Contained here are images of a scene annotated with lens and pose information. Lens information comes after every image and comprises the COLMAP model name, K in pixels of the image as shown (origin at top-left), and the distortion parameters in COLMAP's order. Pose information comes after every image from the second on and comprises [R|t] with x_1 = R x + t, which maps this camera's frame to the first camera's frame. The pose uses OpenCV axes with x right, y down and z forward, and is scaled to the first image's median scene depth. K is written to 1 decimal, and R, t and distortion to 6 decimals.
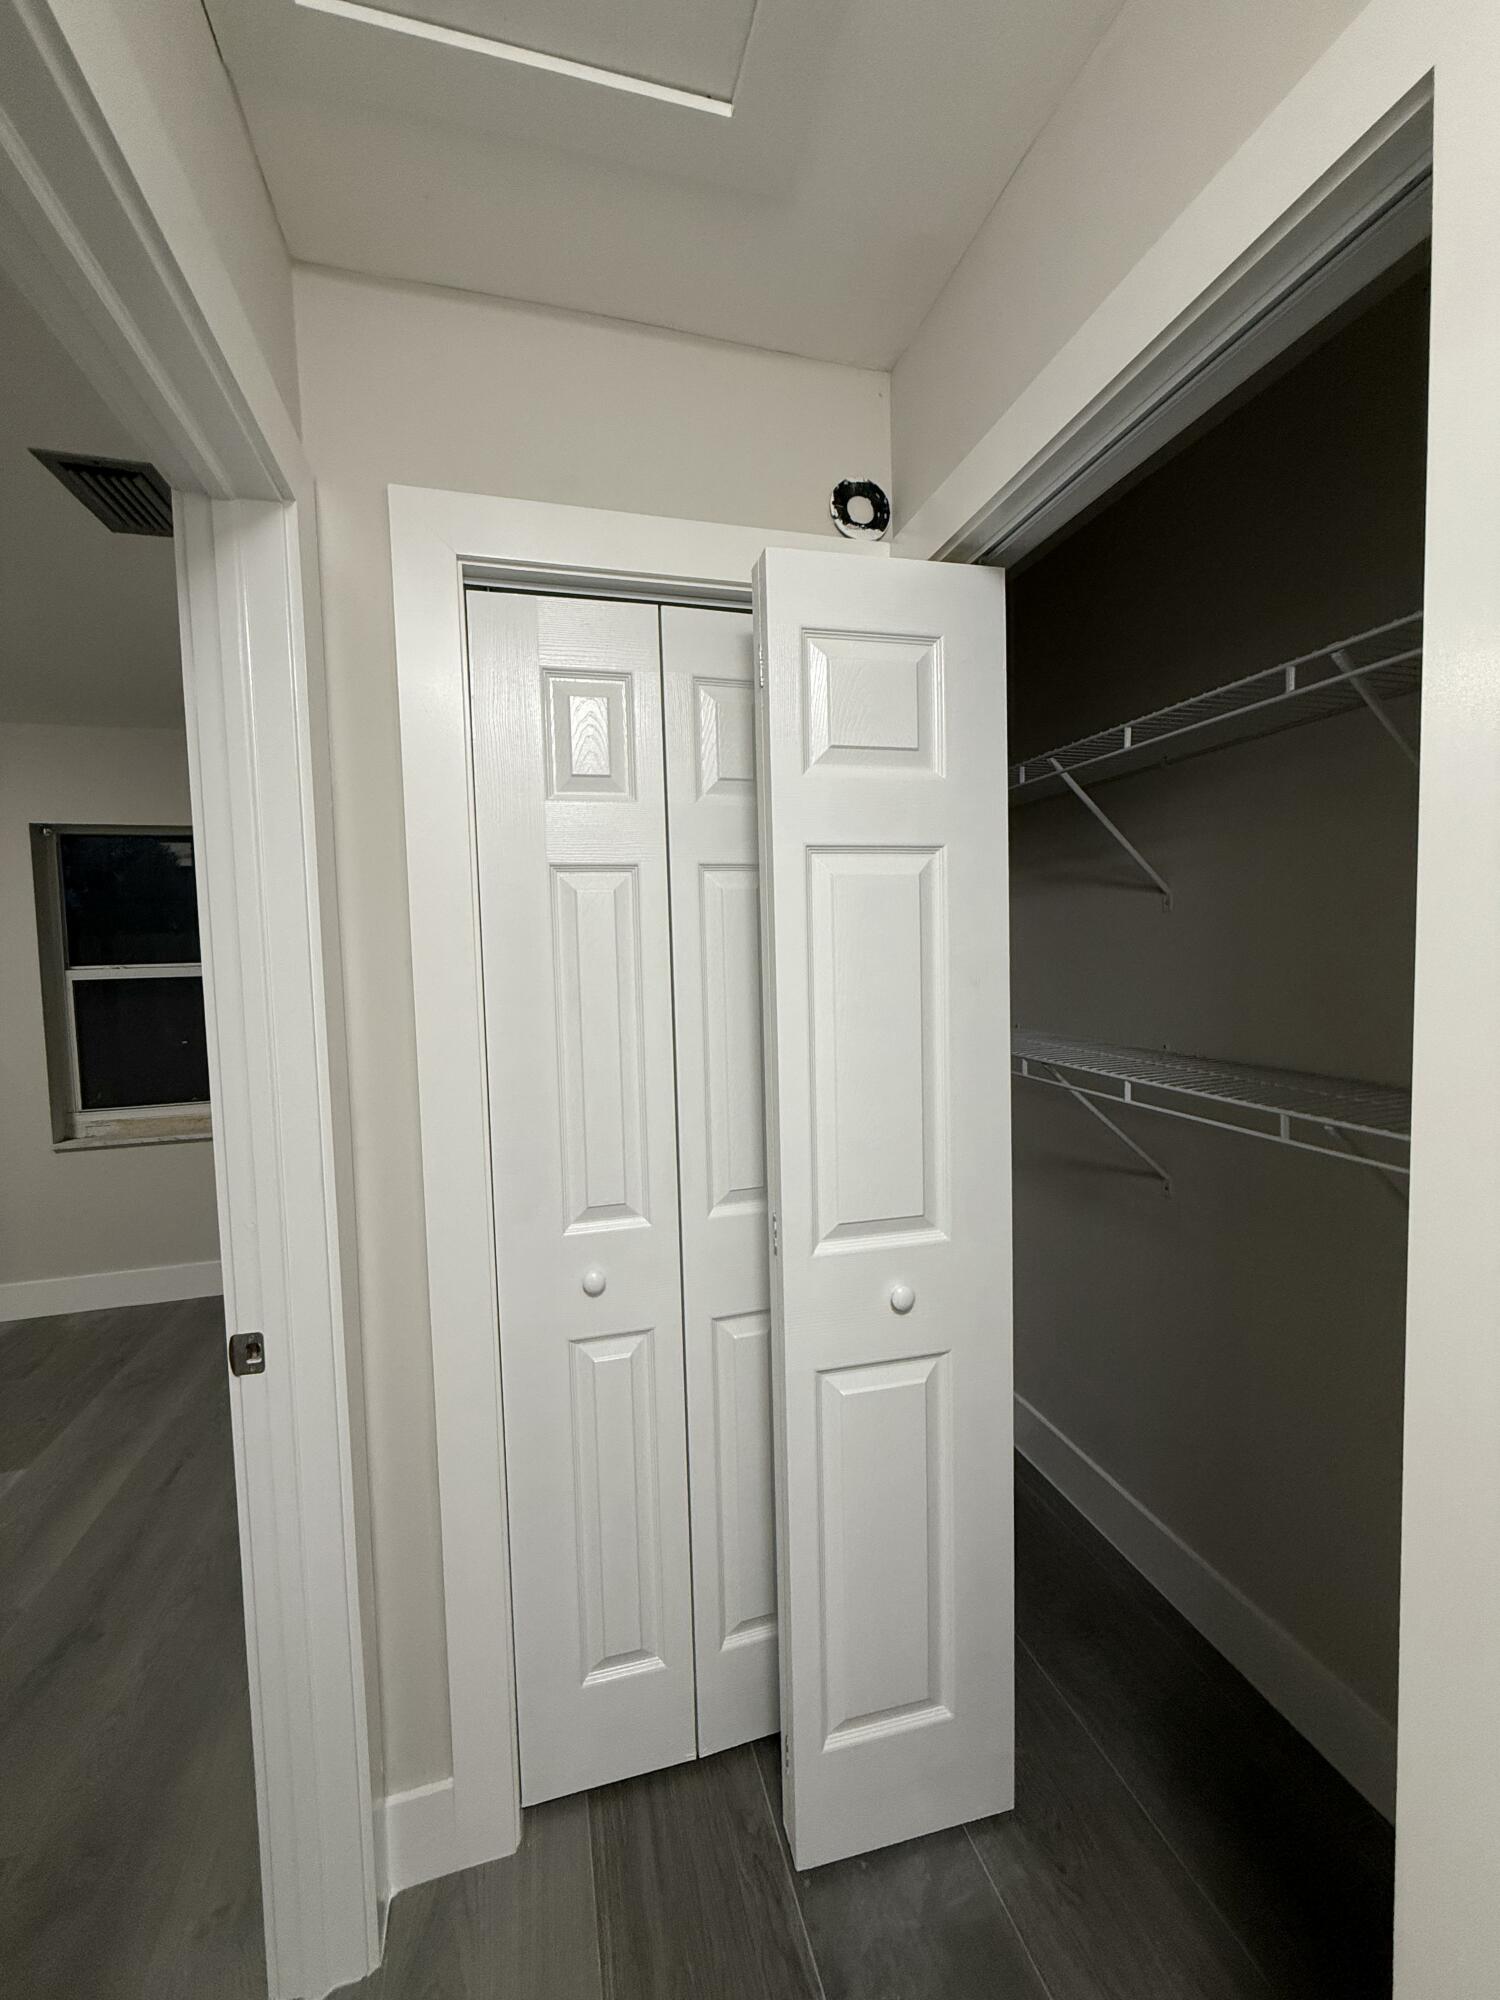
lens RADIAL K [[803.1, 0, 751.1], [0, 803.1, 996.3], [0, 0, 1]] dist [-0.001446, 0.000133]
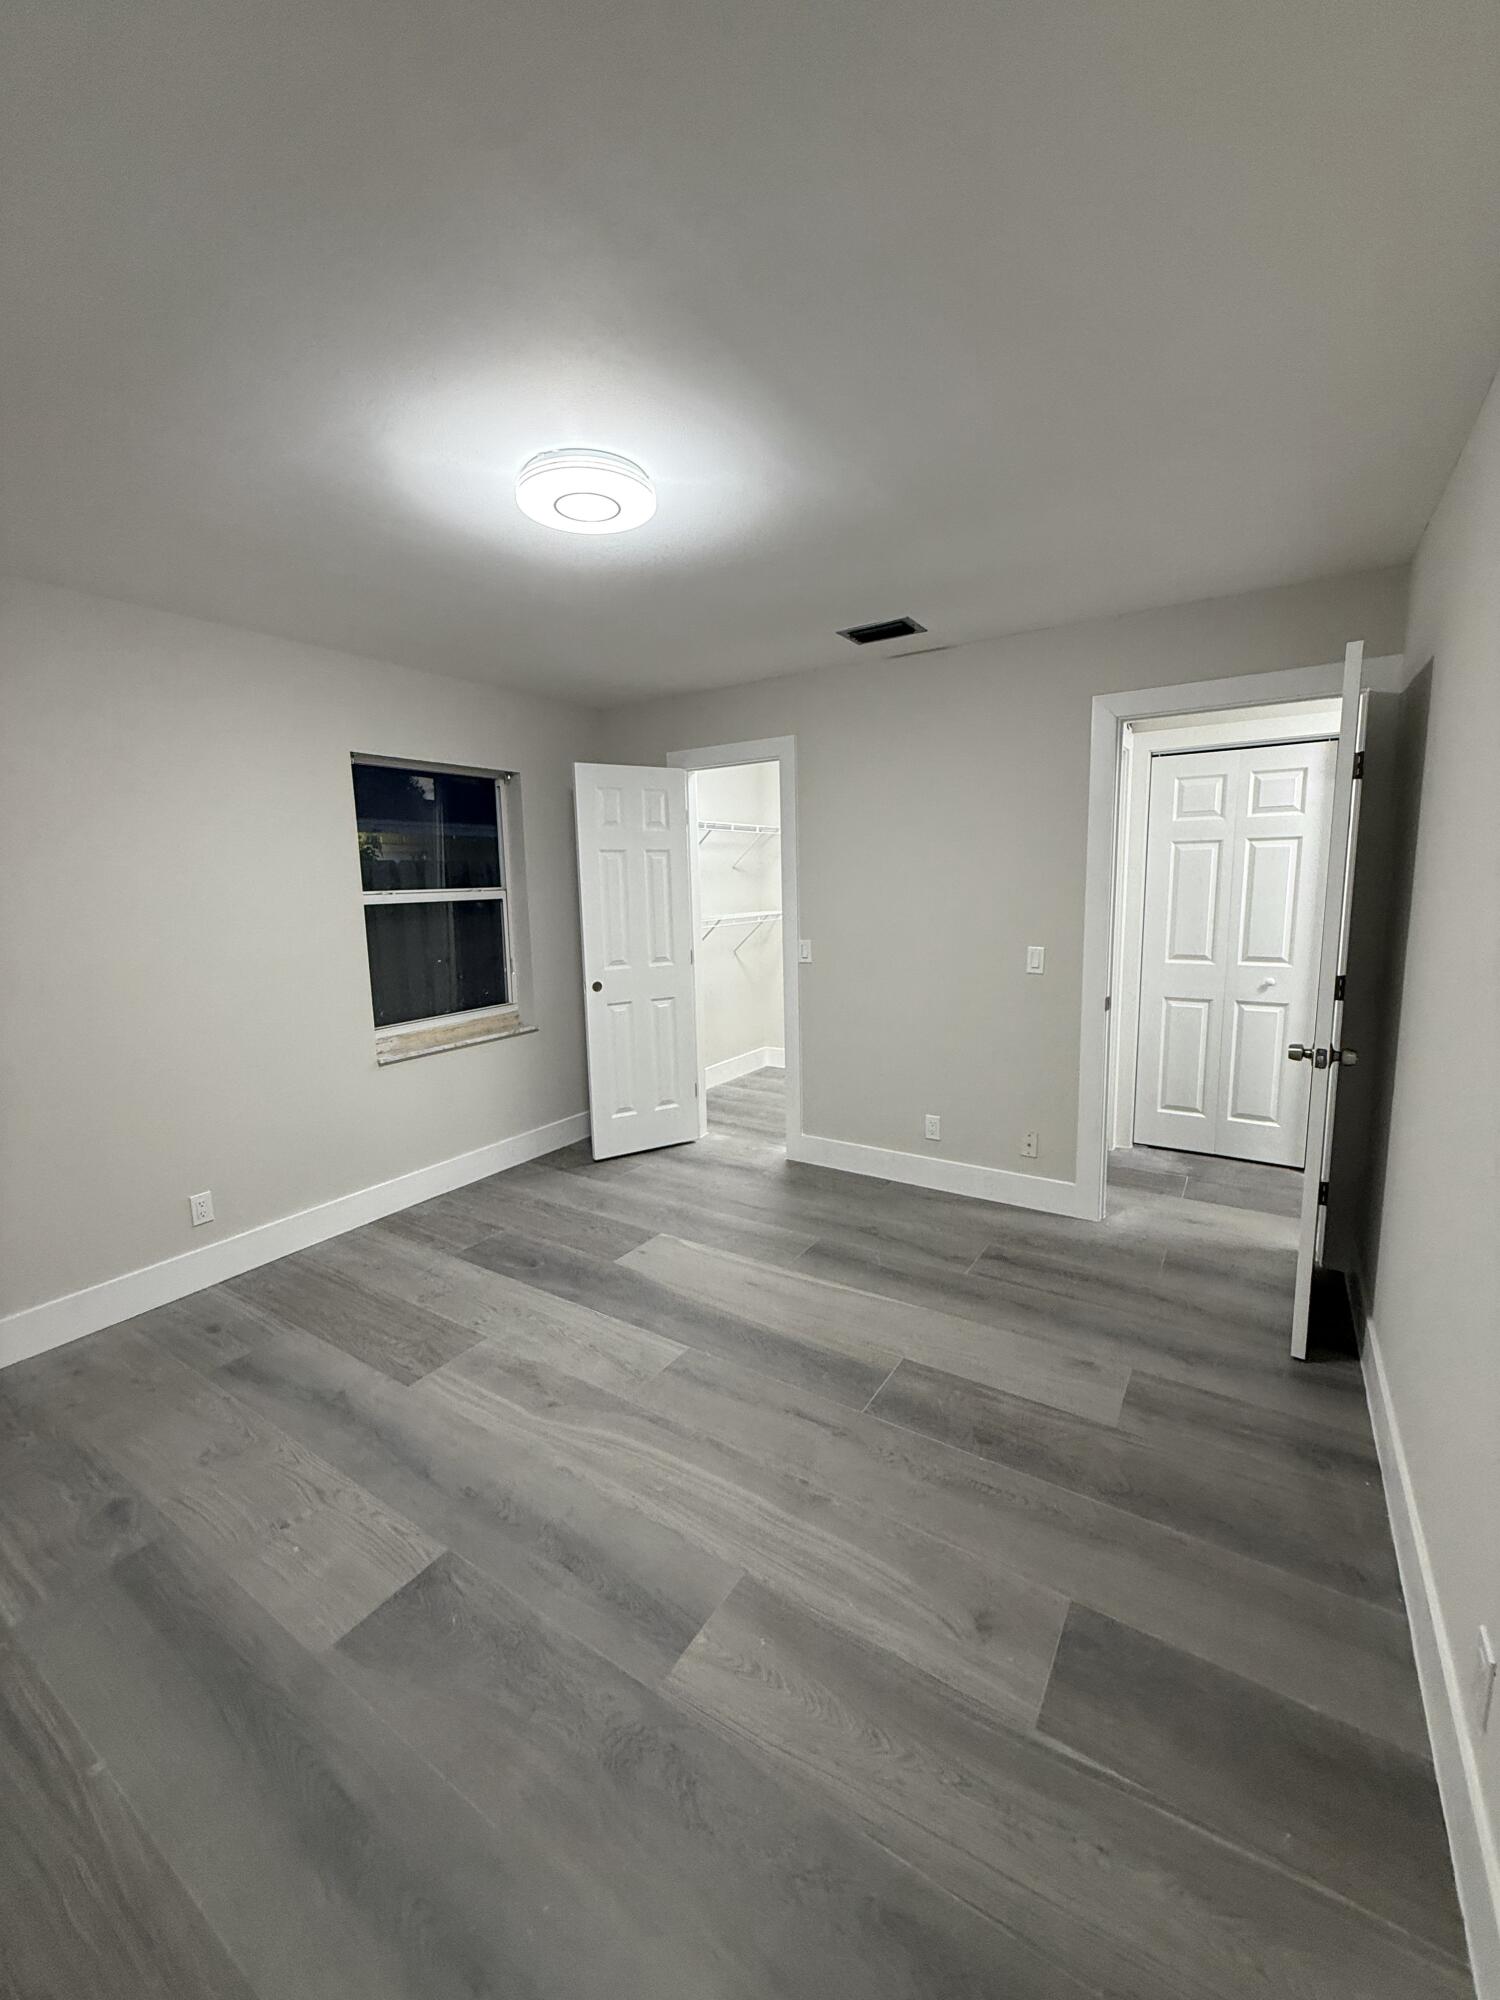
lens RADIAL K [[803.1, 0, 748.8], [0, 803.1, 996.7], [0, 0, 1]] dist [-0.001446, 0.000133]
pose [[0.748523, -0.086076, 0.657499, -2.994251], [0.046676, 0.995919, 0.077242, 0.109482], [-0.661464, -0.027128, 0.749486, -0.310911]]
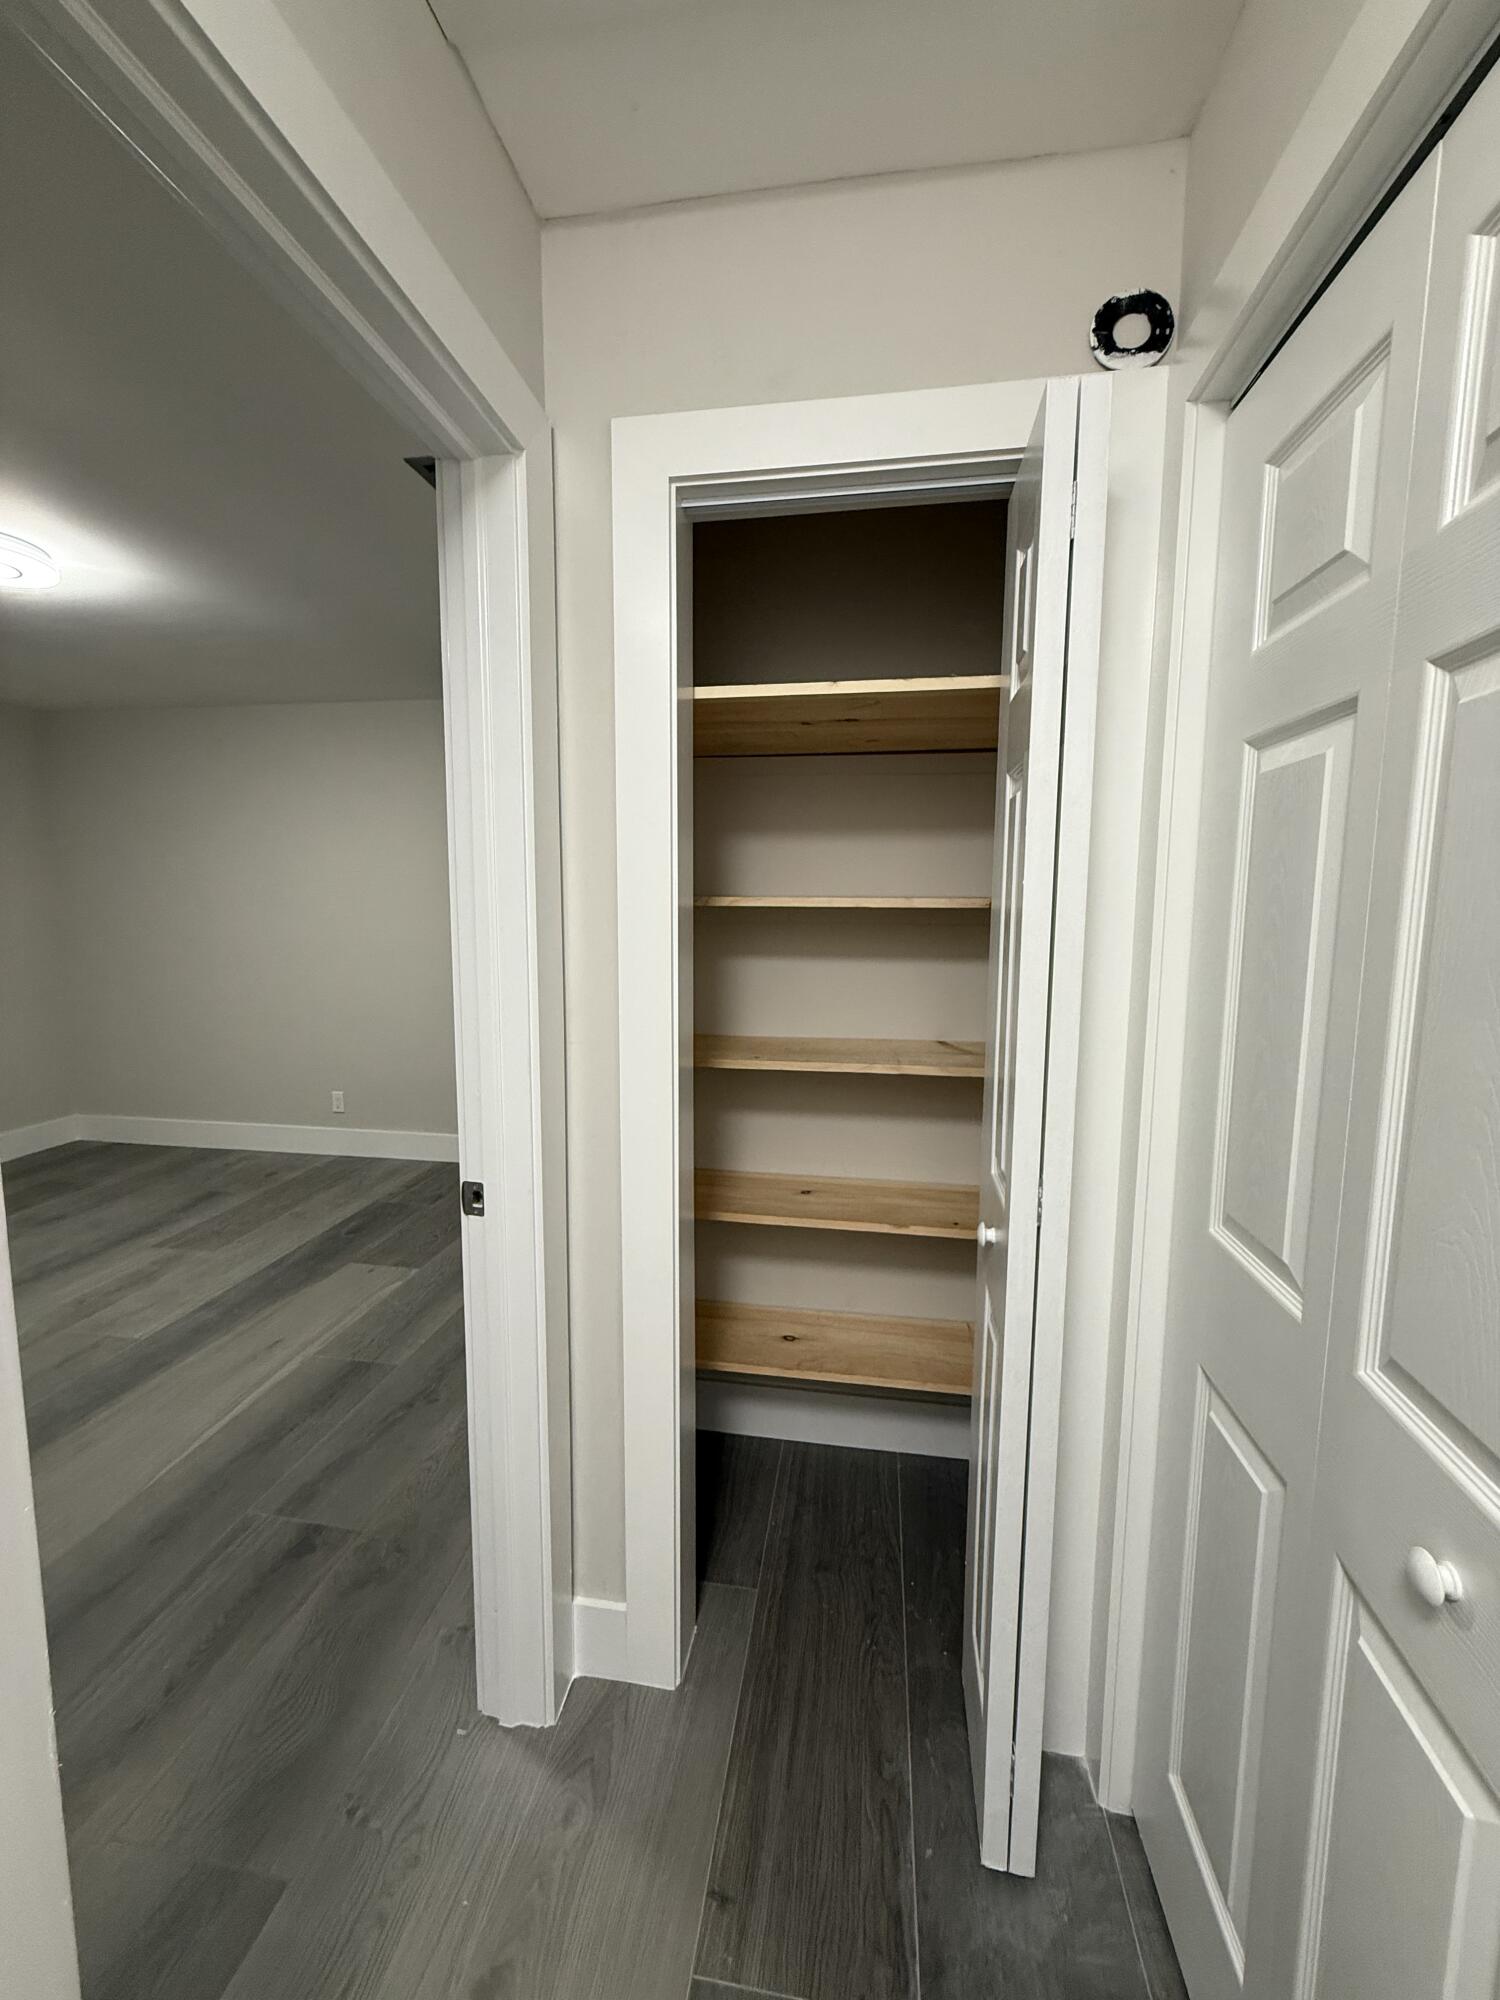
lens RADIAL K [[803.1, 0, 744.3], [0, 803.1, 995.5], [0, 0, 1]] dist [-0.001446, 0.000133]
pose [[0.904971, 0.080843, -0.417722, 0.176021], [-0.056217, 0.995895, 0.070947, 0.027043], [0.421742, -0.040722, 0.905801, 0.074205]]
